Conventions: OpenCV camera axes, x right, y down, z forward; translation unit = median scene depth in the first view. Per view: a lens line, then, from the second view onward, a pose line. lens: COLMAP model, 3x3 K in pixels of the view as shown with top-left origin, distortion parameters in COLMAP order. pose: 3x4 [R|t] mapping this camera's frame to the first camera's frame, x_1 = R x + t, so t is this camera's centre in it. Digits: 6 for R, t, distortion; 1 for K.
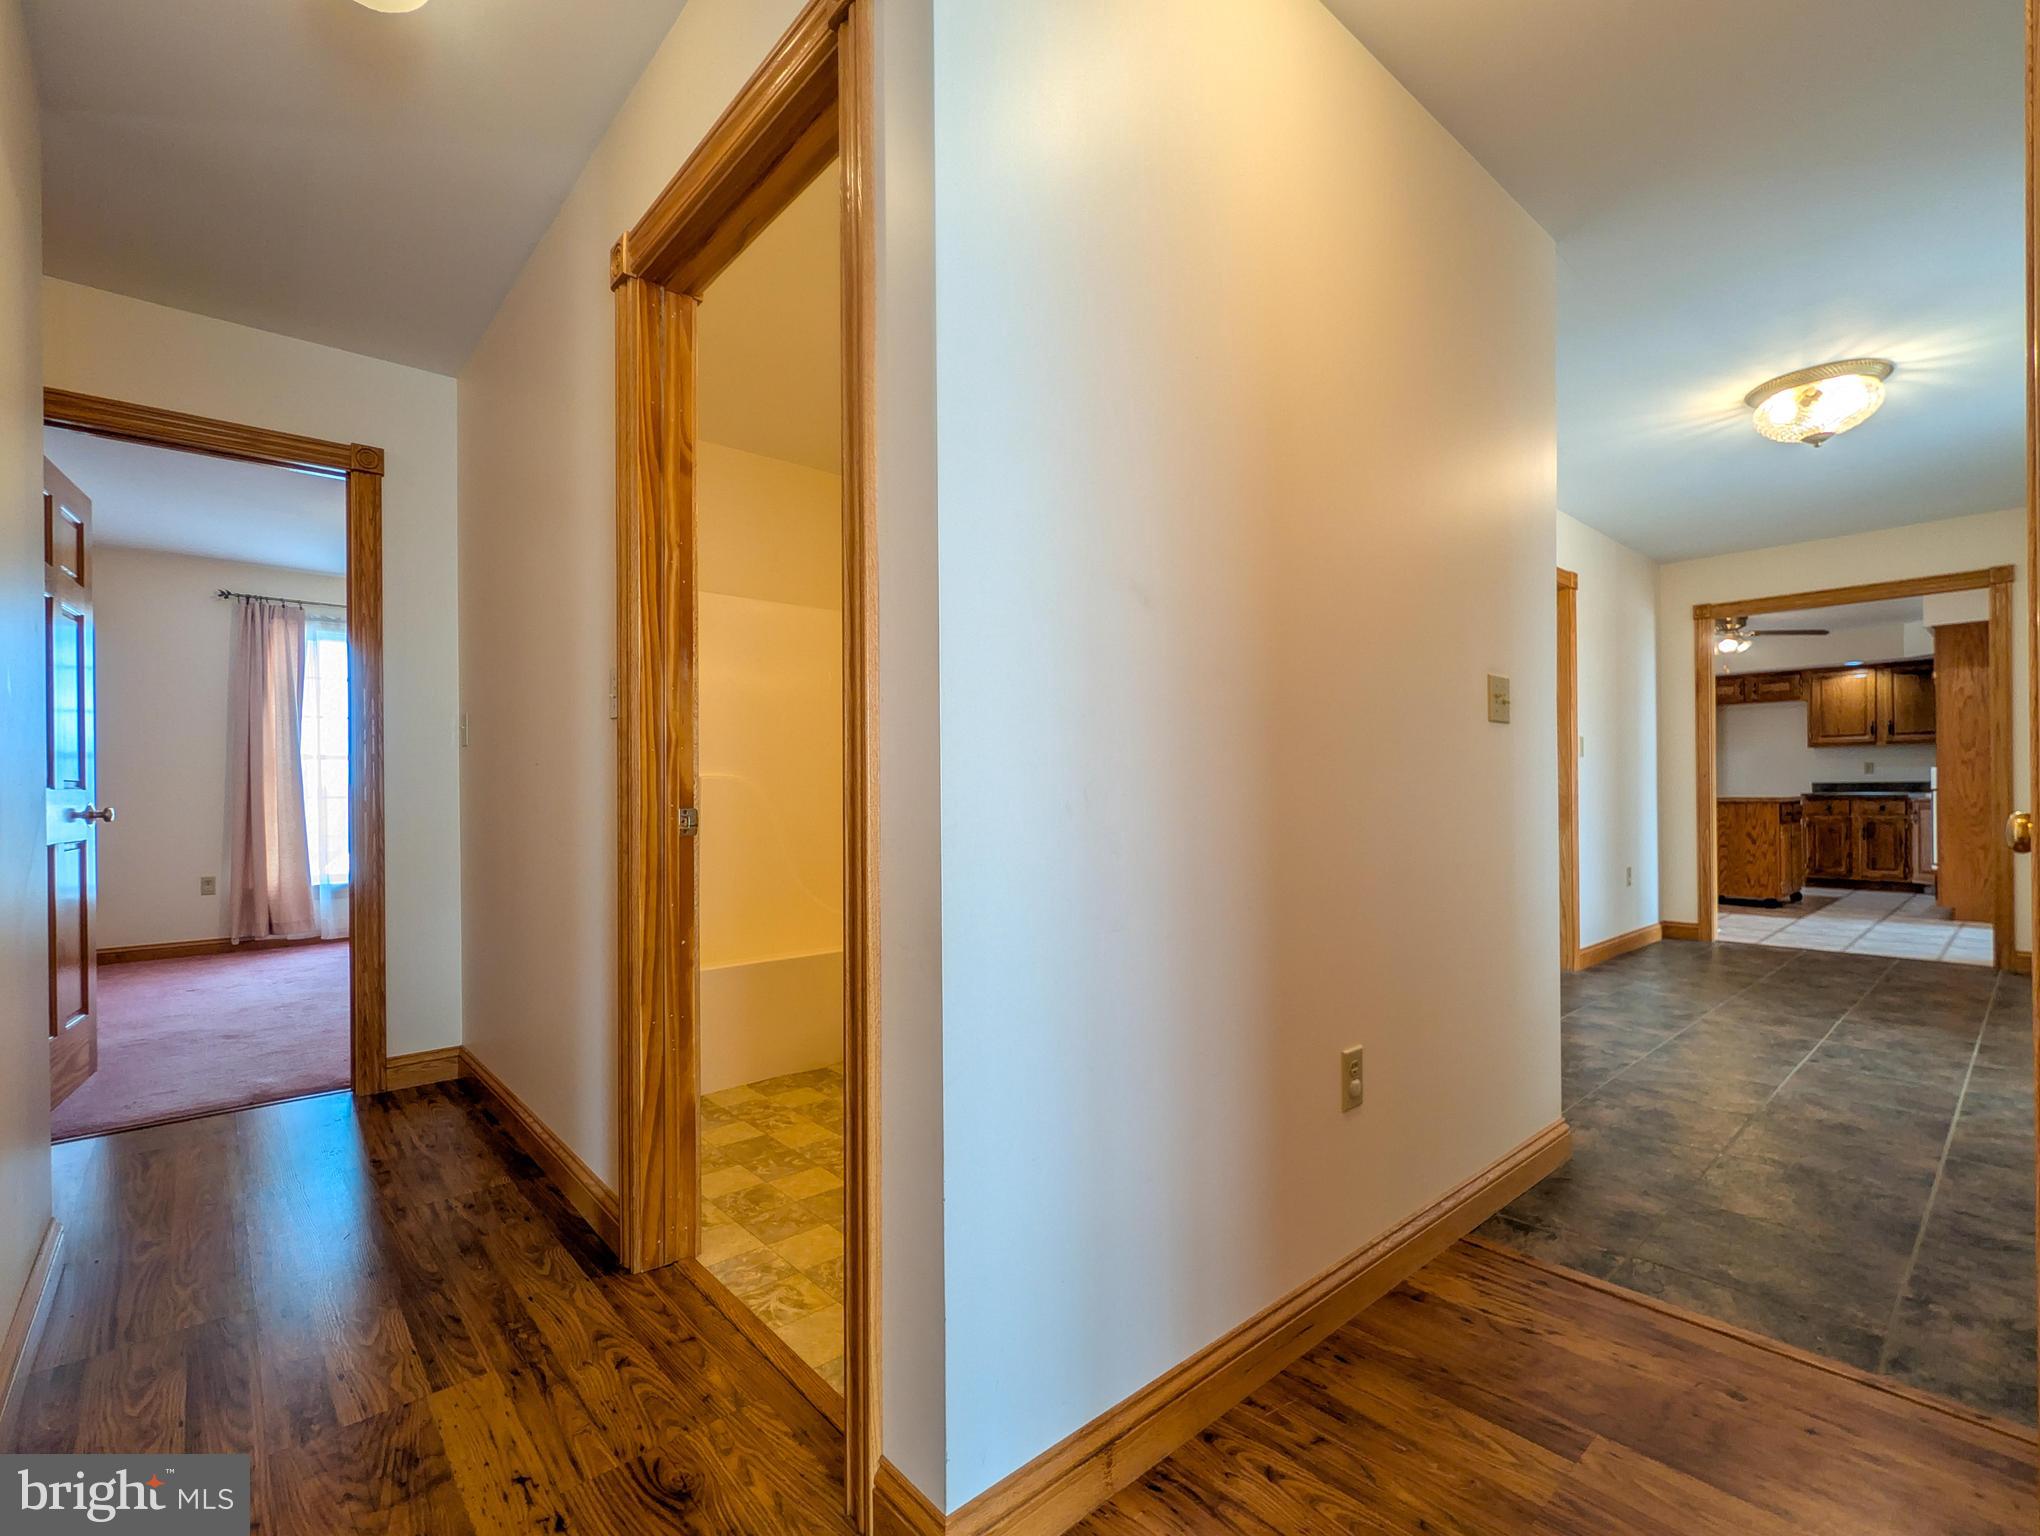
lens RADIAL K [[925.4, 0, 1020.0], [0, 925.4, 768.0], [0, 0, 1]] dist [0.001270, 0.000210]
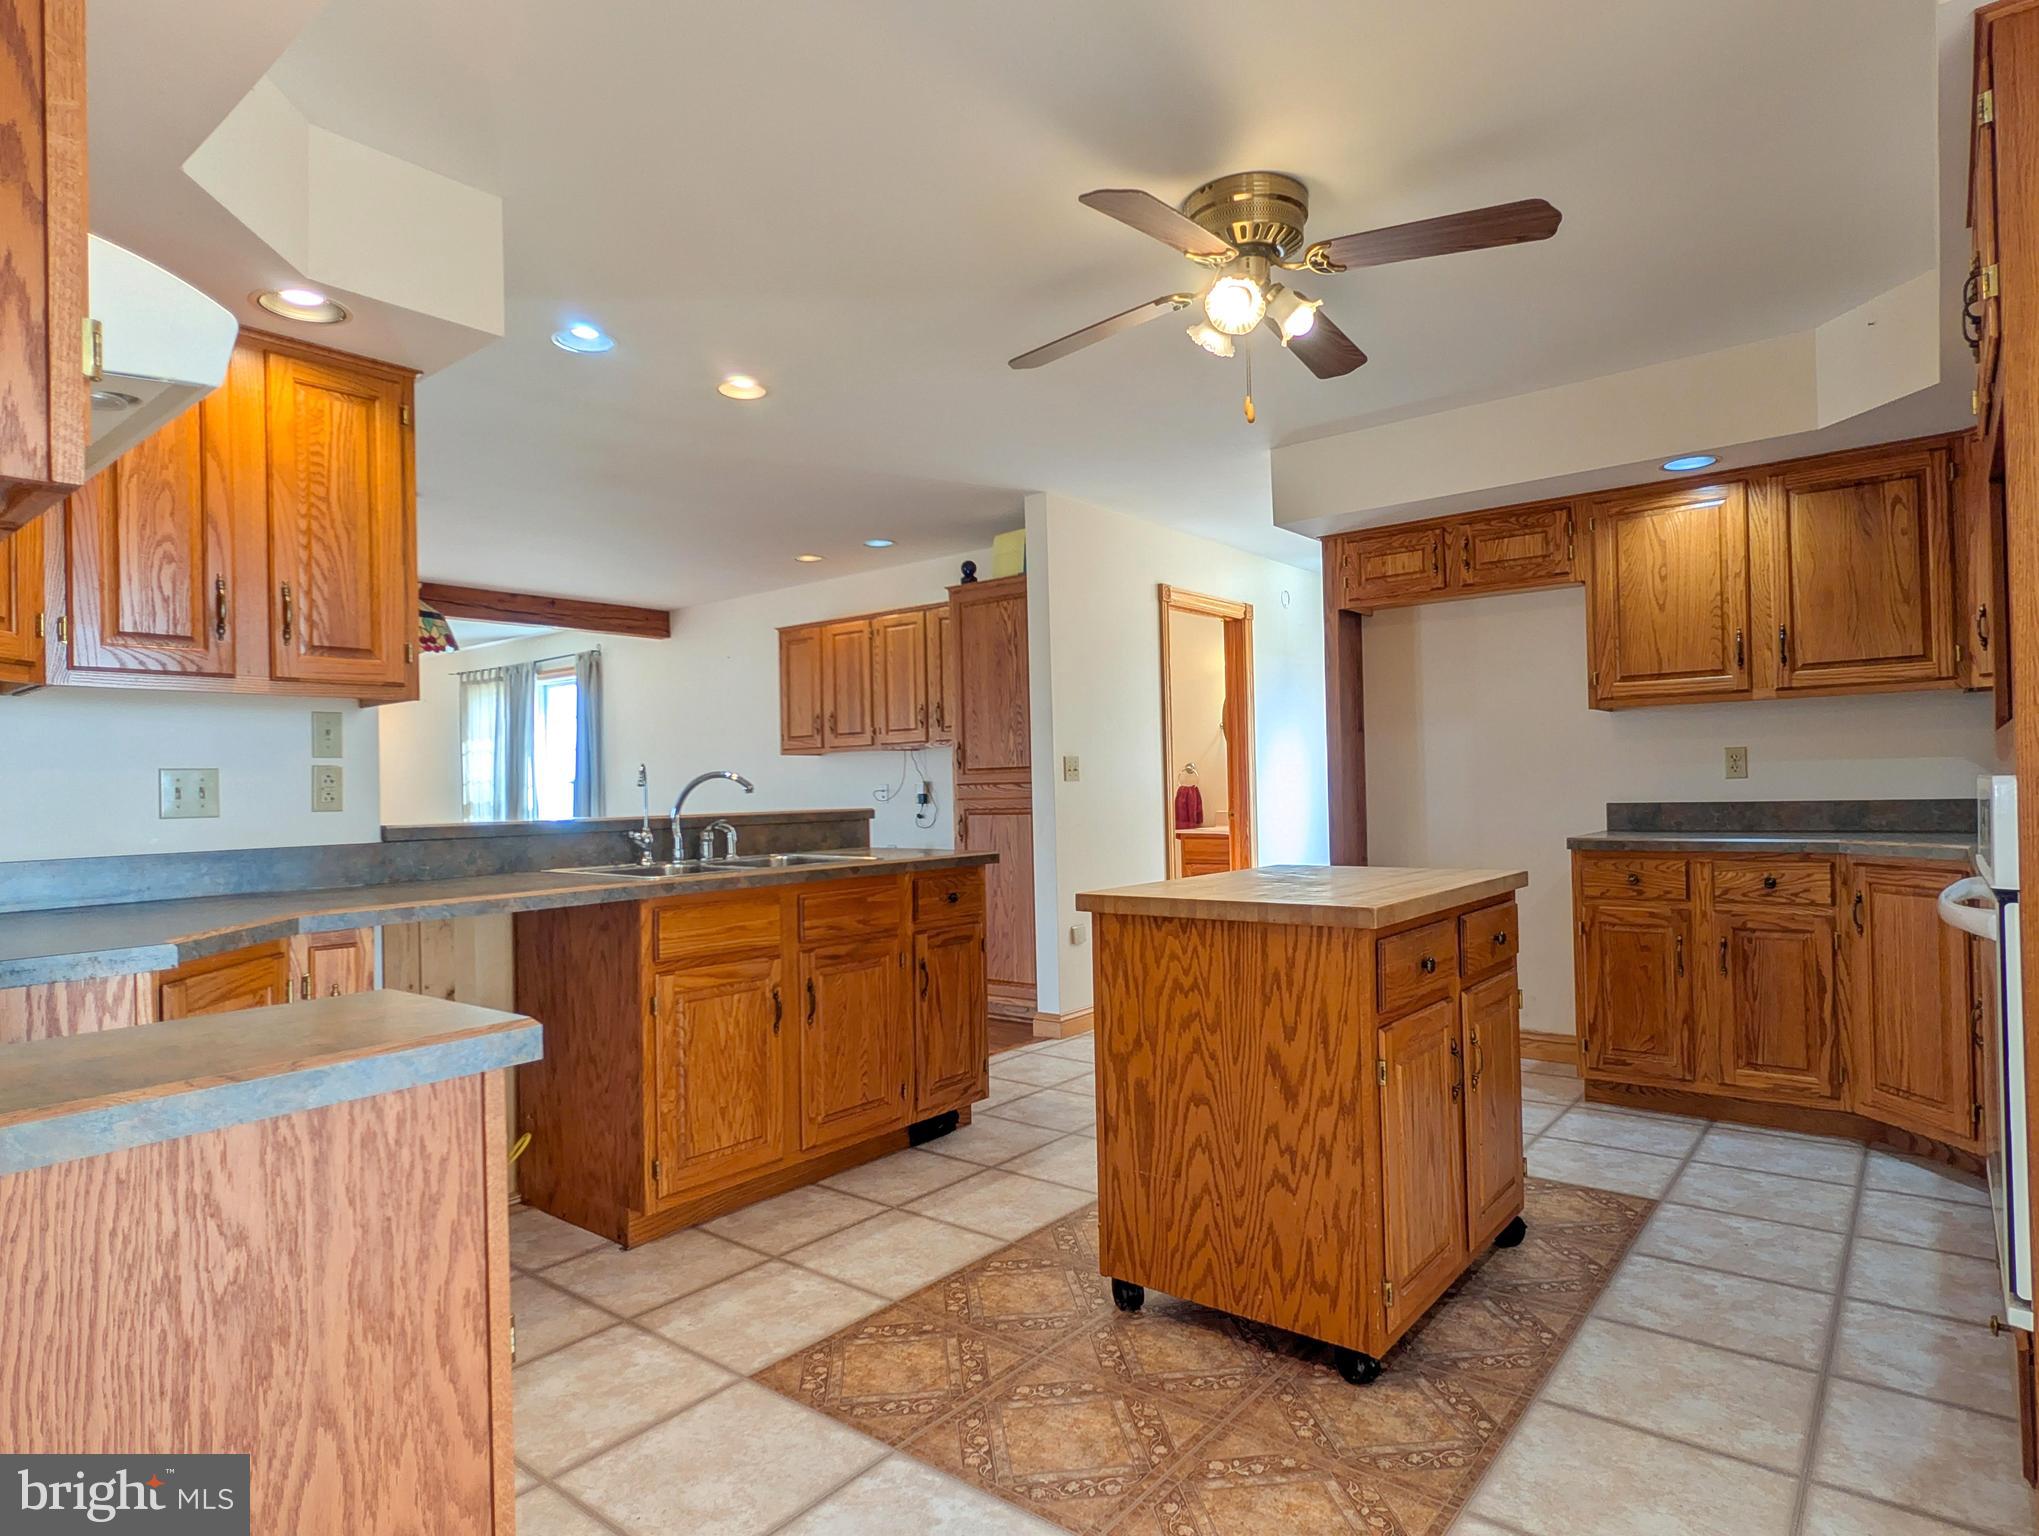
lens RADIAL K [[1154.9, 0, 1019.5], [0, 1154.9, 768.0], [0, 0, 1]] dist [0.001158, 0.000295]
pose [[0.984849, -0.017141, 0.172567, 0.572810], [0.017688, 0.999842, -0.001634, -0.002375], [-0.172511, 0.004662, 0.984996, 0.614142]]
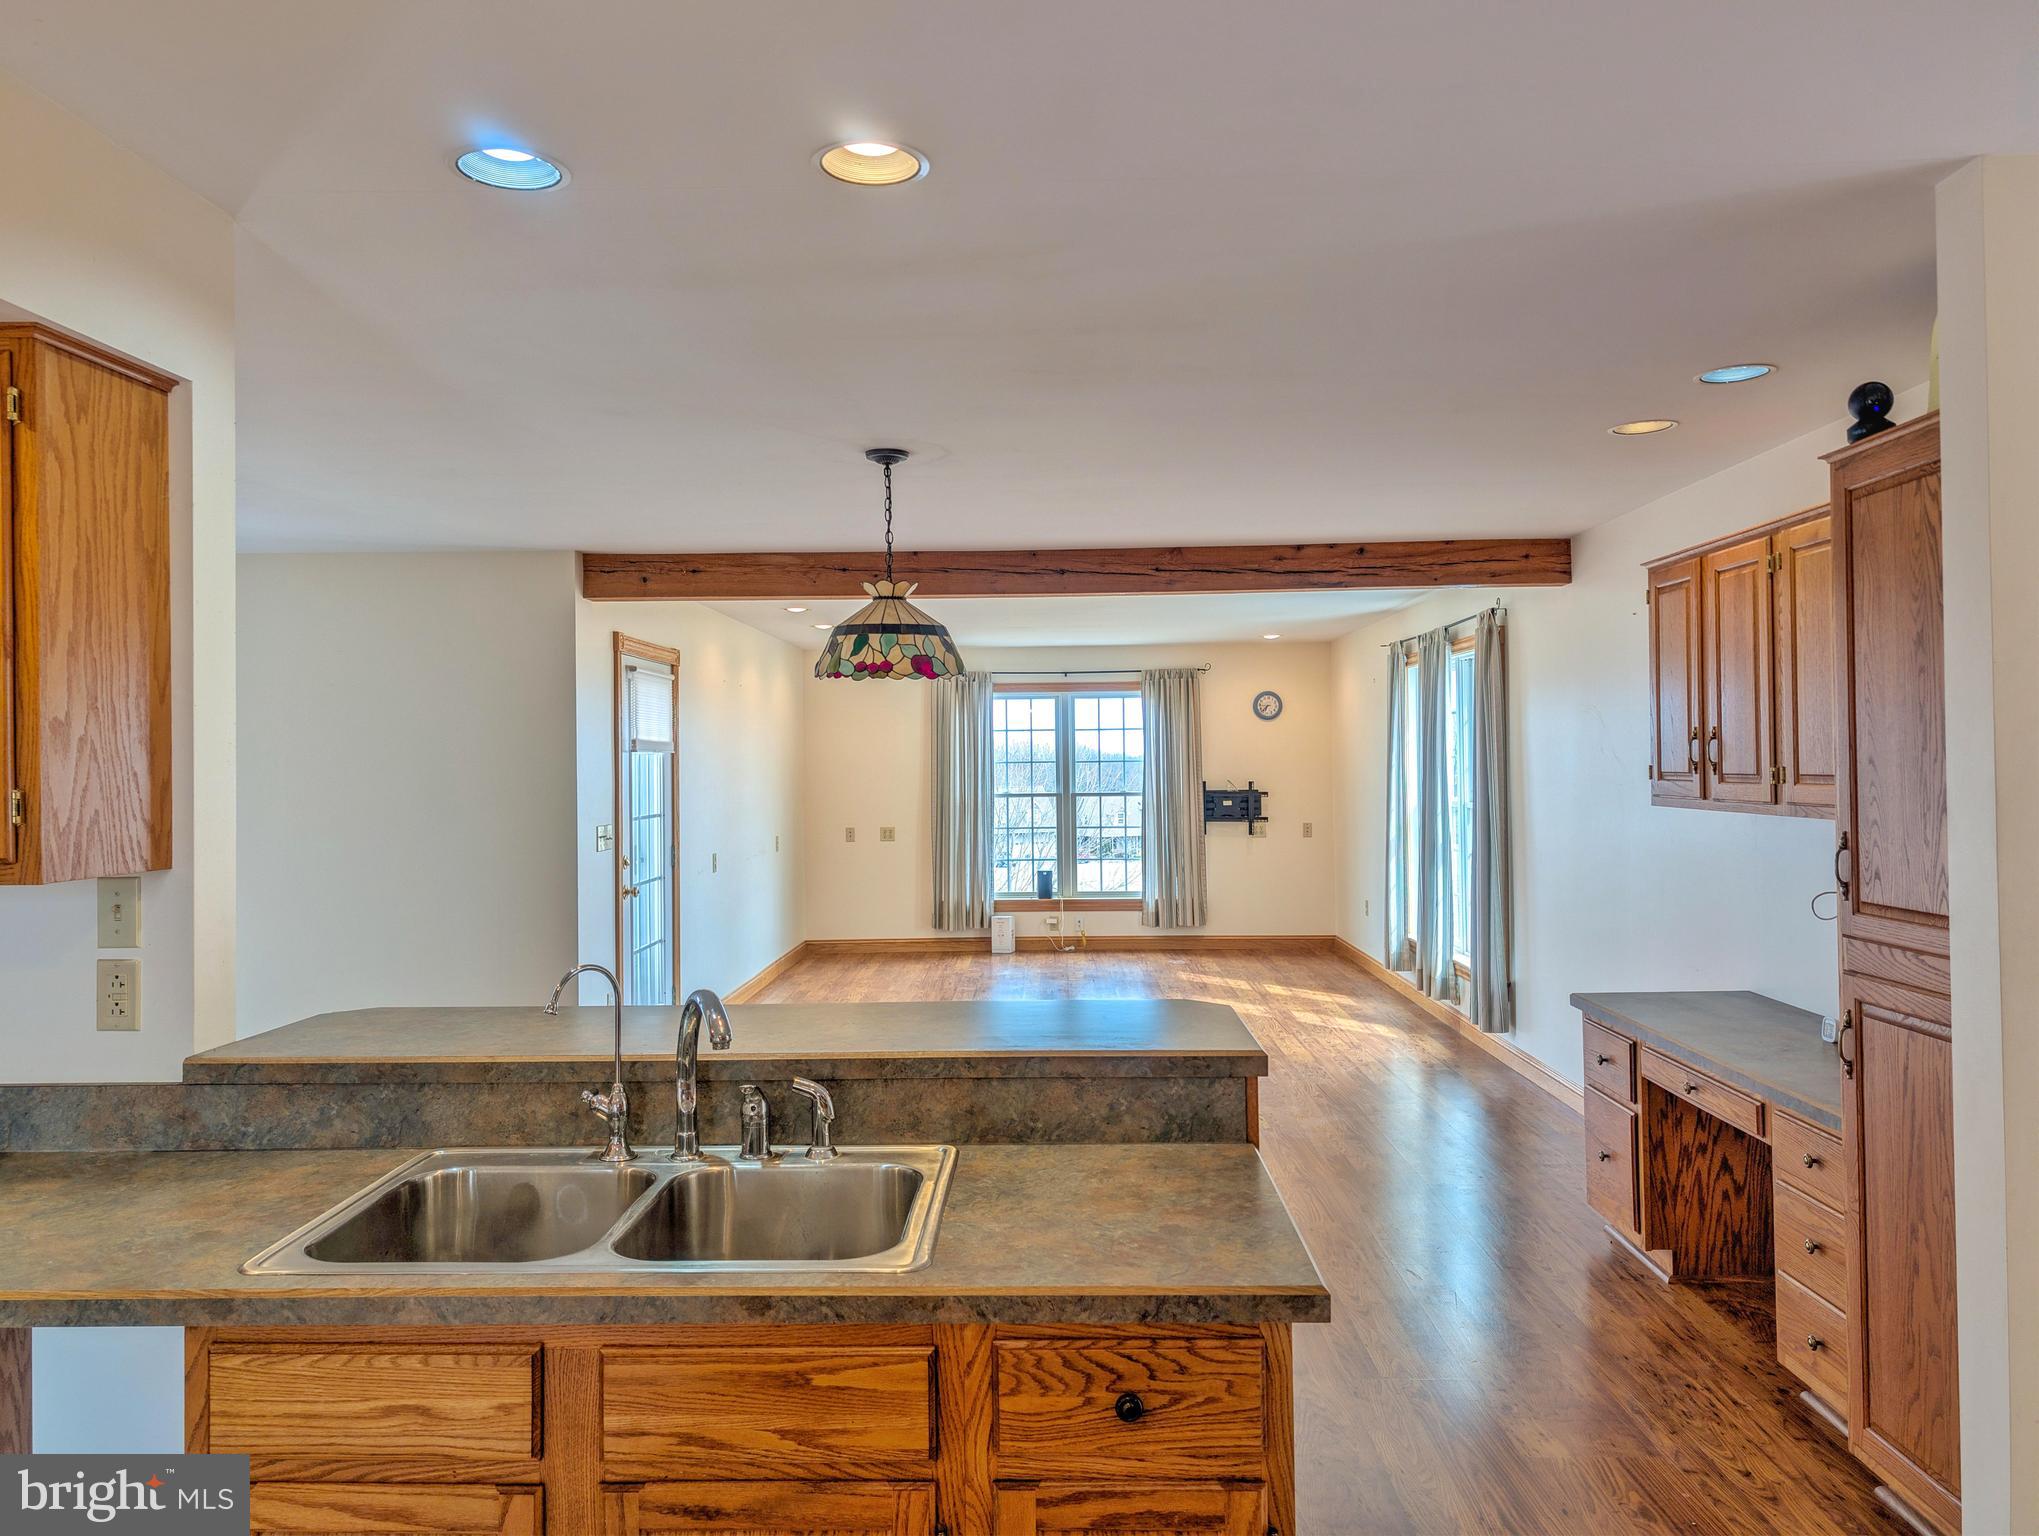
lens RADIAL K [[1469.1, 0, 1026.4], [0, 1469.1, 739.1], [0, 0, 1]] dist [0.008218, 0.001421]
pose [[0.735043, -0.018578, -0.677766, 0.862620], [0.022464, 0.999743, -0.003040, -0.071542], [0.677649, -0.012991, 0.735271, 1.074682]]
